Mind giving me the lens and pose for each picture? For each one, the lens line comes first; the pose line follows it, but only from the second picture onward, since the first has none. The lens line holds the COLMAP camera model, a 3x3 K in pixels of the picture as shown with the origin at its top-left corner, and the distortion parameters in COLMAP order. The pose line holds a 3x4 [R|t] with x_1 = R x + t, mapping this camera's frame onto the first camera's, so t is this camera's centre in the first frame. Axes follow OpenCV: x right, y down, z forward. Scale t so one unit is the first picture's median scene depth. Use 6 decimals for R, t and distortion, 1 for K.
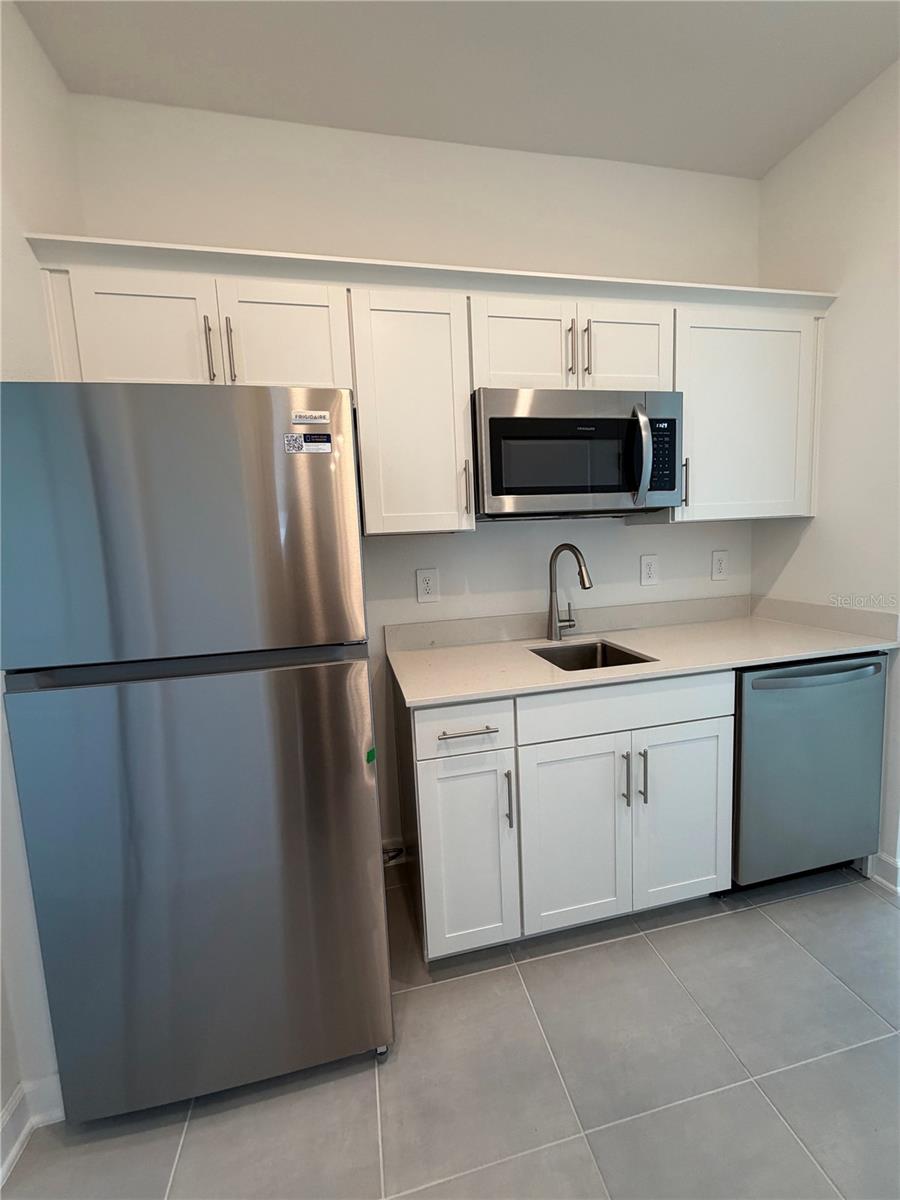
lens RADIAL K [[470.9, 0, 450.0], [0, 470.9, 600.0], [0, 0, 1]] dist [-0.012214, 0.000825]
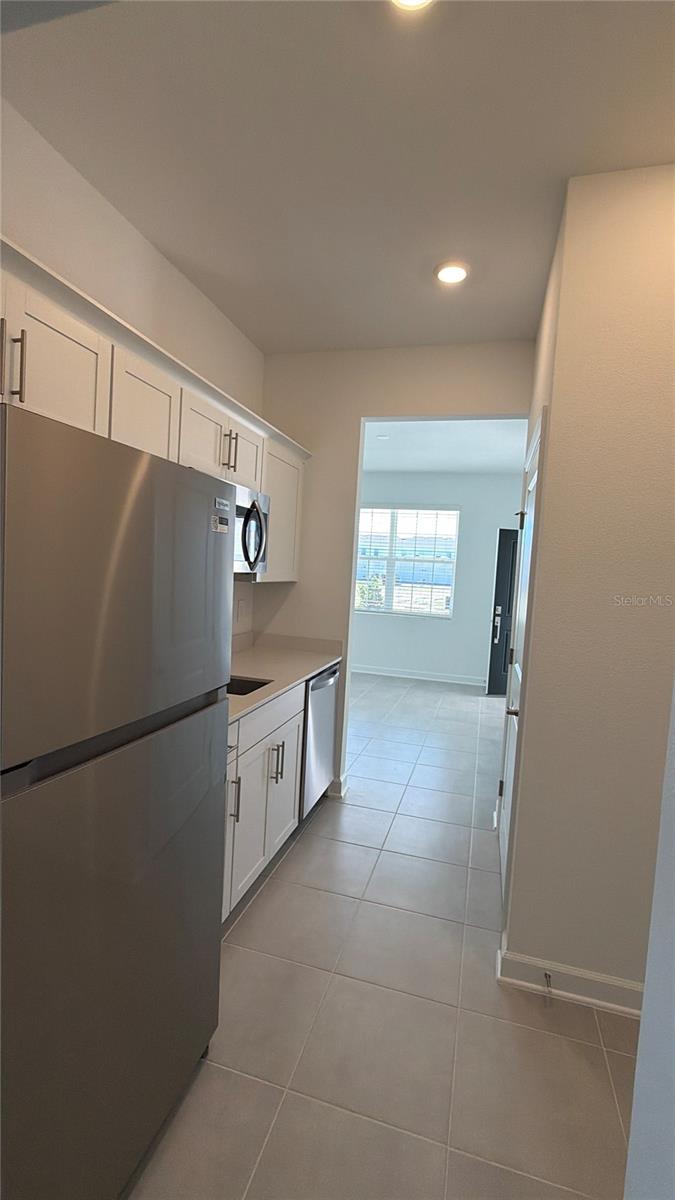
lens RADIAL K [[517.9, 0, 337.5], [0, 517.9, 600.0], [0, 0, 1]] dist [-0.010343, 0.000230]
pose [[0.466530, 0.021035, 0.884255, -0.870984], [0.035590, 0.998461, -0.042529, -0.044277], [-0.883789, 0.051312, 0.465064, 0.072320]]
